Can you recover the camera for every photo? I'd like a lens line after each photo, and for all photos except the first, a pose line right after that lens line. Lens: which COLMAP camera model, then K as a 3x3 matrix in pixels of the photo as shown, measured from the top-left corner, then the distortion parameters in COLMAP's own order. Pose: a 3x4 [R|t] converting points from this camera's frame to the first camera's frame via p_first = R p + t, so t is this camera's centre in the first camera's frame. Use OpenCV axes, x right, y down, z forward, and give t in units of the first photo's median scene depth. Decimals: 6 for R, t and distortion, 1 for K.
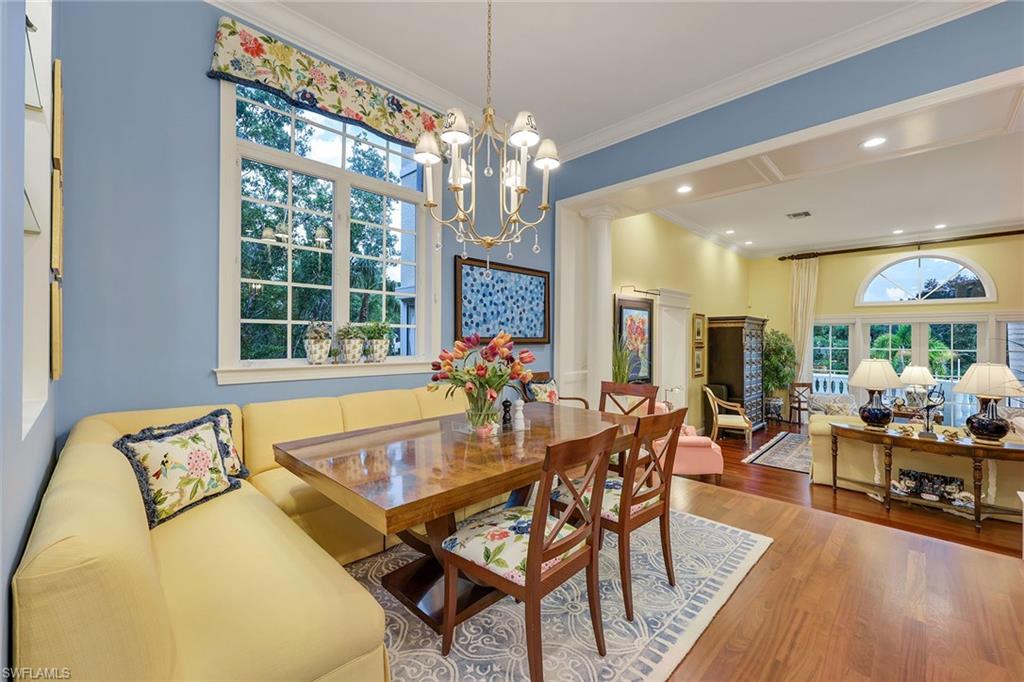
lens RADIAL K [[416.0, 0, 503.1], [0, 416.0, 338.9], [0, 0, 1]] dist [-0.001367, 0.000676]
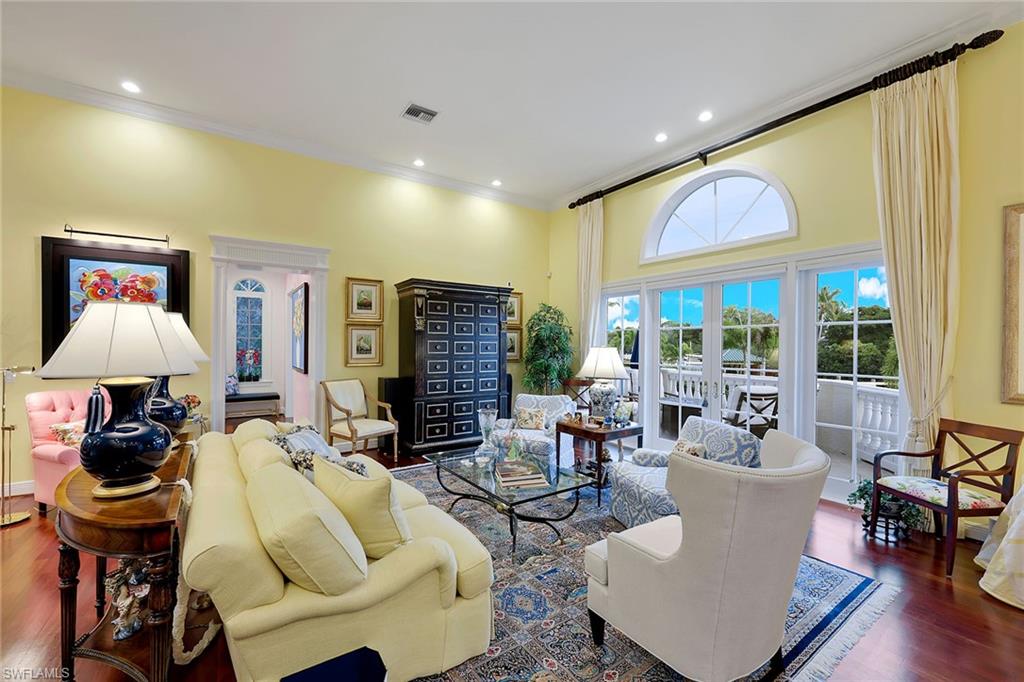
lens RADIAL K [[416.0, 0, 508.9], [0, 416.0, 346.2], [0, 0, 1]] dist [-0.001367, 0.000676]
pose [[0.980568, -0.000351, -0.196181, 1.622977], [0.001315, 0.999988, 0.004783, 0.101596], [0.196176, -0.004948, 0.980556, 0.647412]]
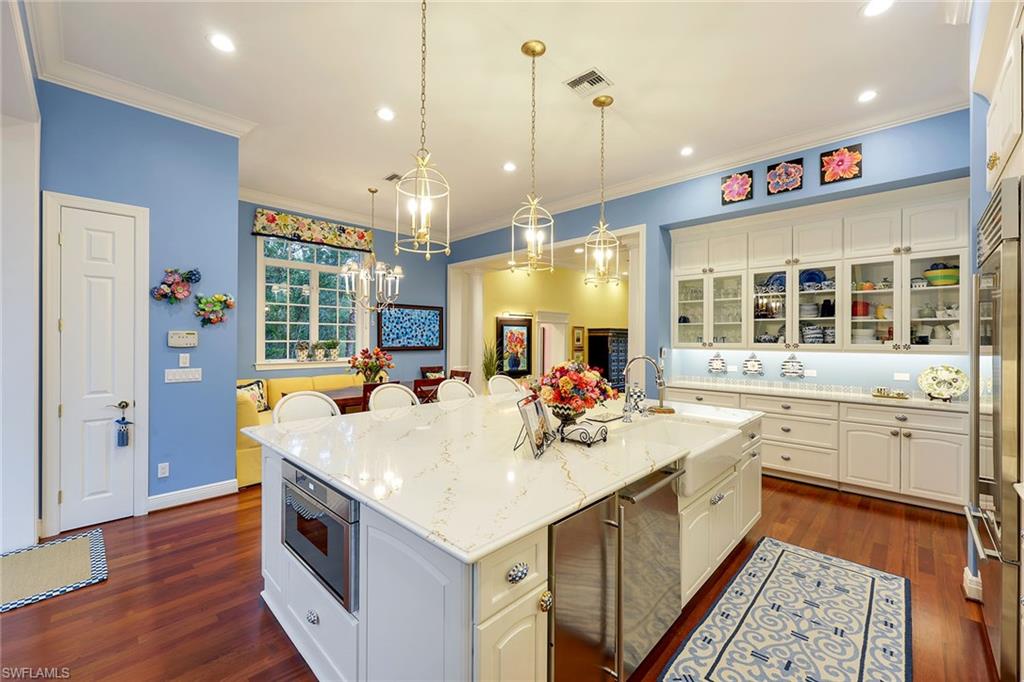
lens RADIAL K [[416.0, 0, 507.8], [0, 416.0, 338.4], [0, 0, 1]] dist [-0.001367, 0.000676]
pose [[0.999891, -0.002753, 0.014479, 0.396532], [0.002760, 0.999996, -0.000434, -0.036746], [-0.014478, 0.000474, 0.999895, -0.782231]]
